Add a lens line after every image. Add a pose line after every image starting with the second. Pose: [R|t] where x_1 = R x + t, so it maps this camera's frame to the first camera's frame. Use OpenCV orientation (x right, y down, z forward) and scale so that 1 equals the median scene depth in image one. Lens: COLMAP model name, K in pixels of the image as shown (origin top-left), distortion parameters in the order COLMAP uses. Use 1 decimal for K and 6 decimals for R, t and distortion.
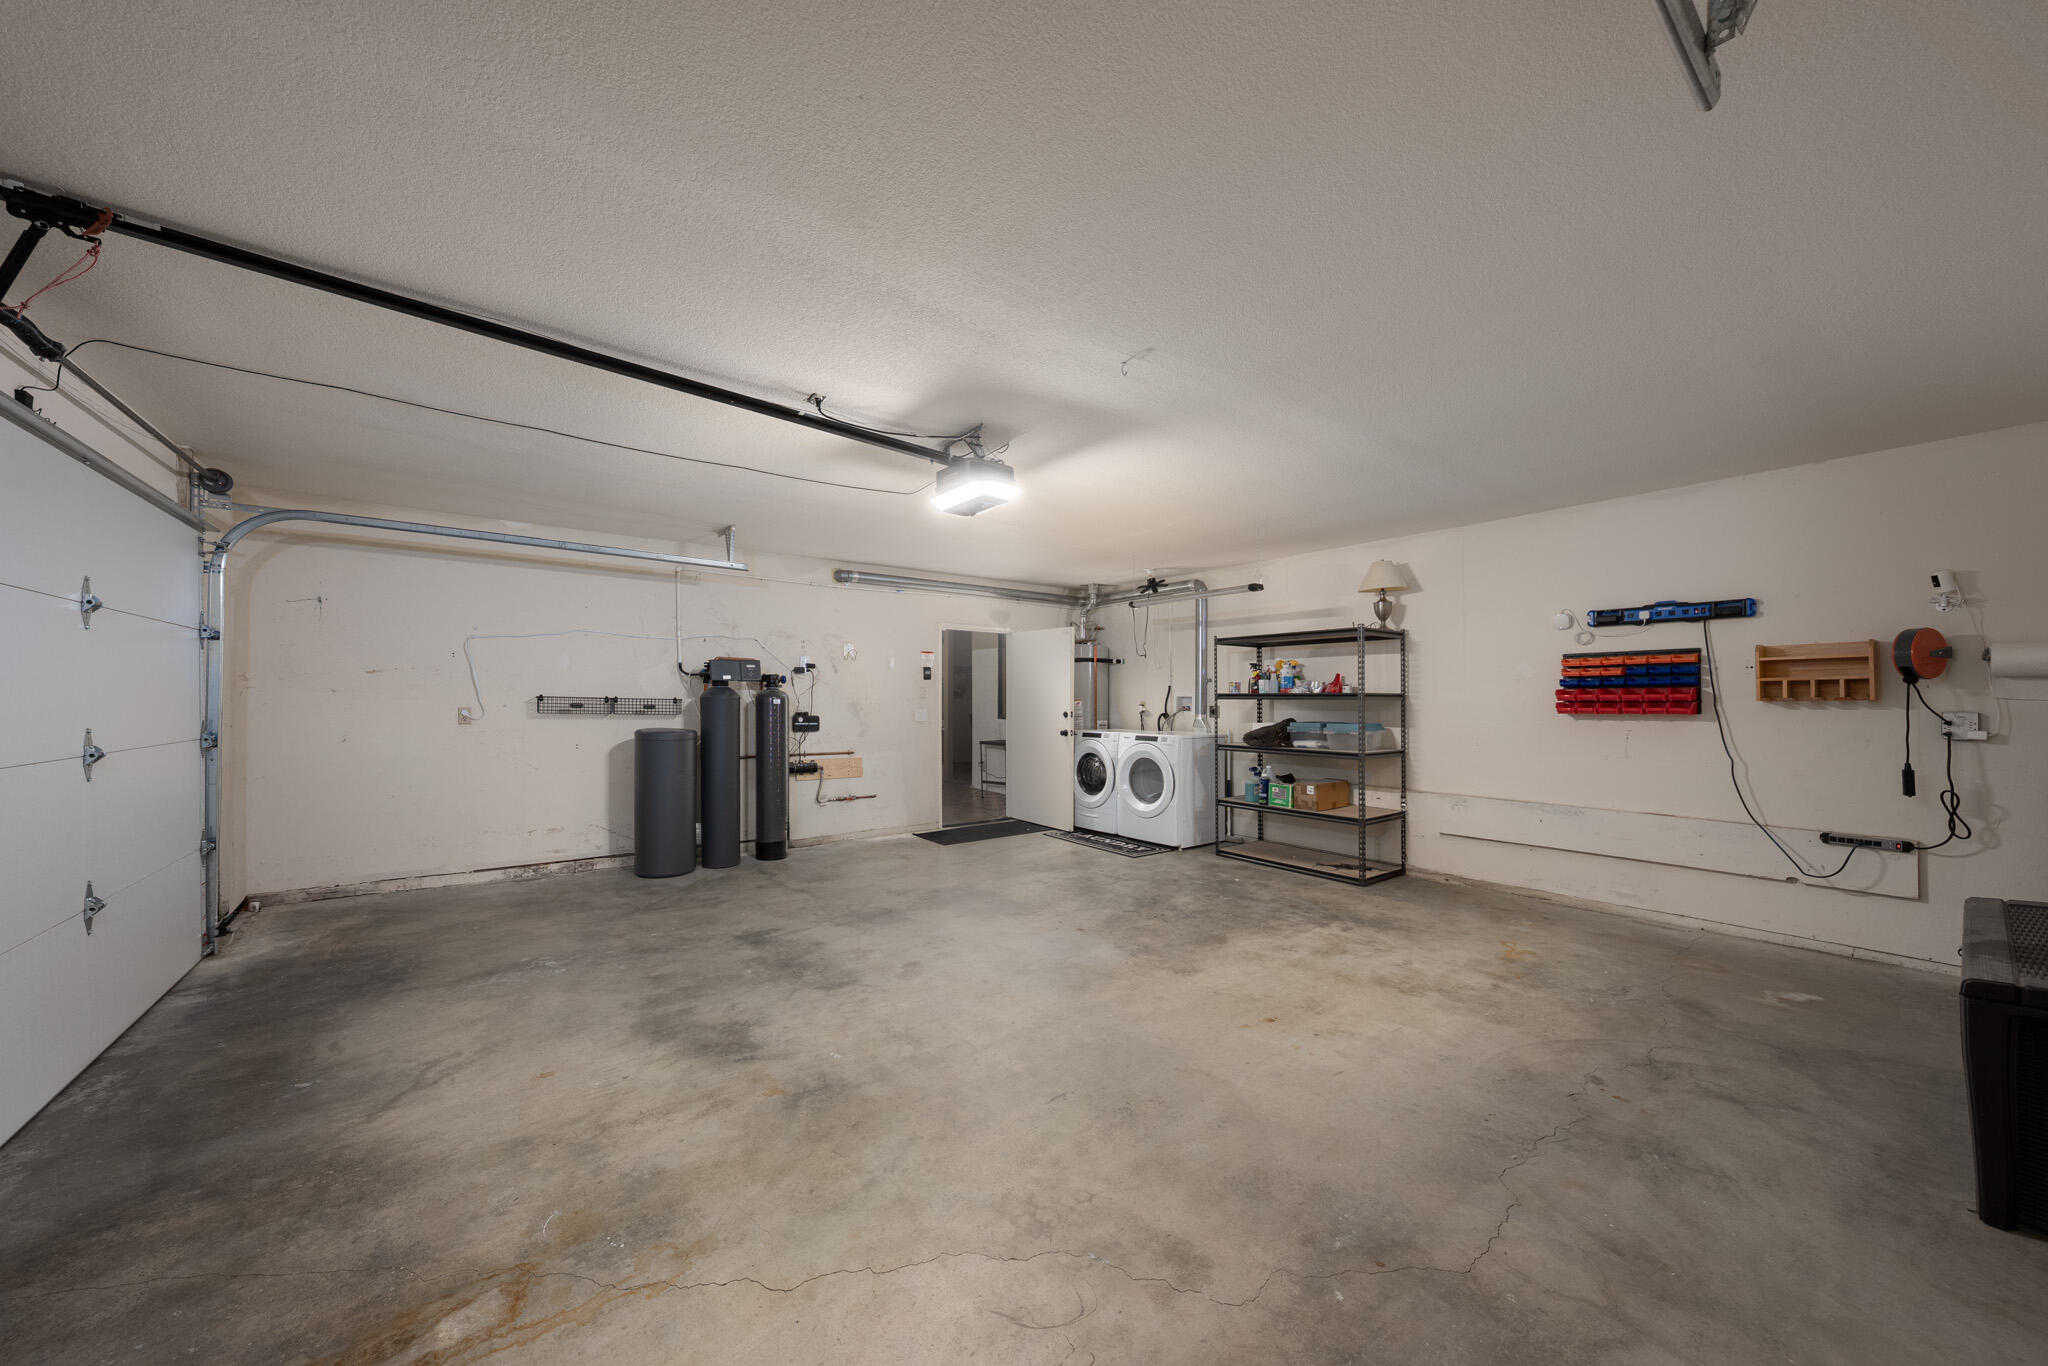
lens RADIAL K [[705.9, 0, 1024.4], [0, 705.9, 694.5], [0, 0, 1]] dist [-0.000642, -0.000008]
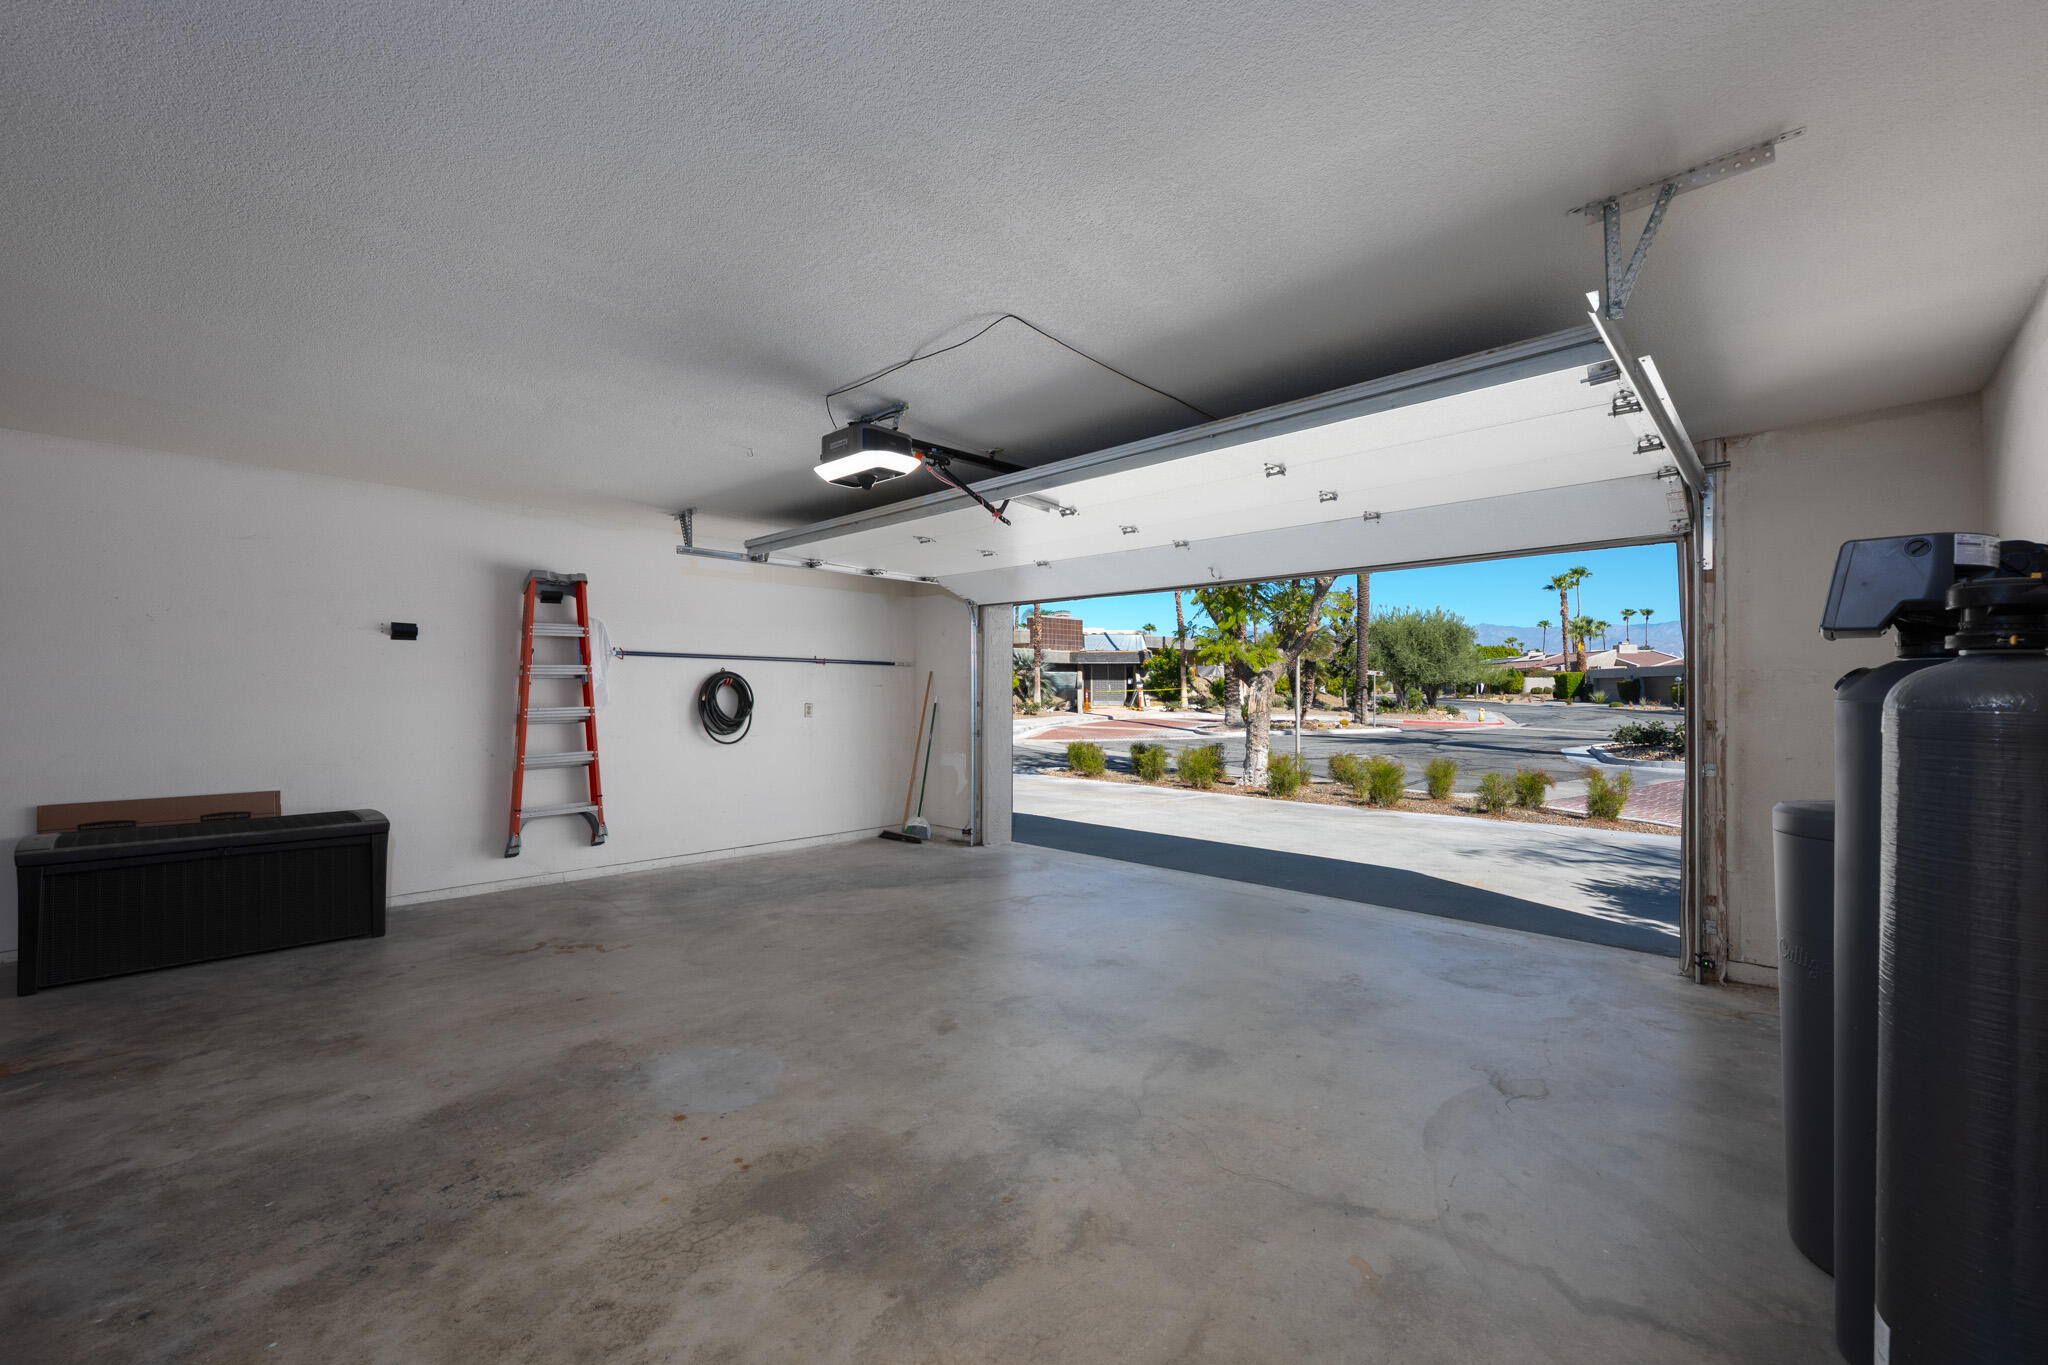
lens RADIAL K [[828.6, 0, 1024.1], [0, 828.6, 685.1], [0, 0, 1]] dist [0.002364, 0.000130]
pose [[-0.988303, -0.011961, -0.152036, -0.084640], [-0.009023, 0.999759, -0.020004, 0.004587], [0.152239, -0.018398, -0.988173, 1.693547]]
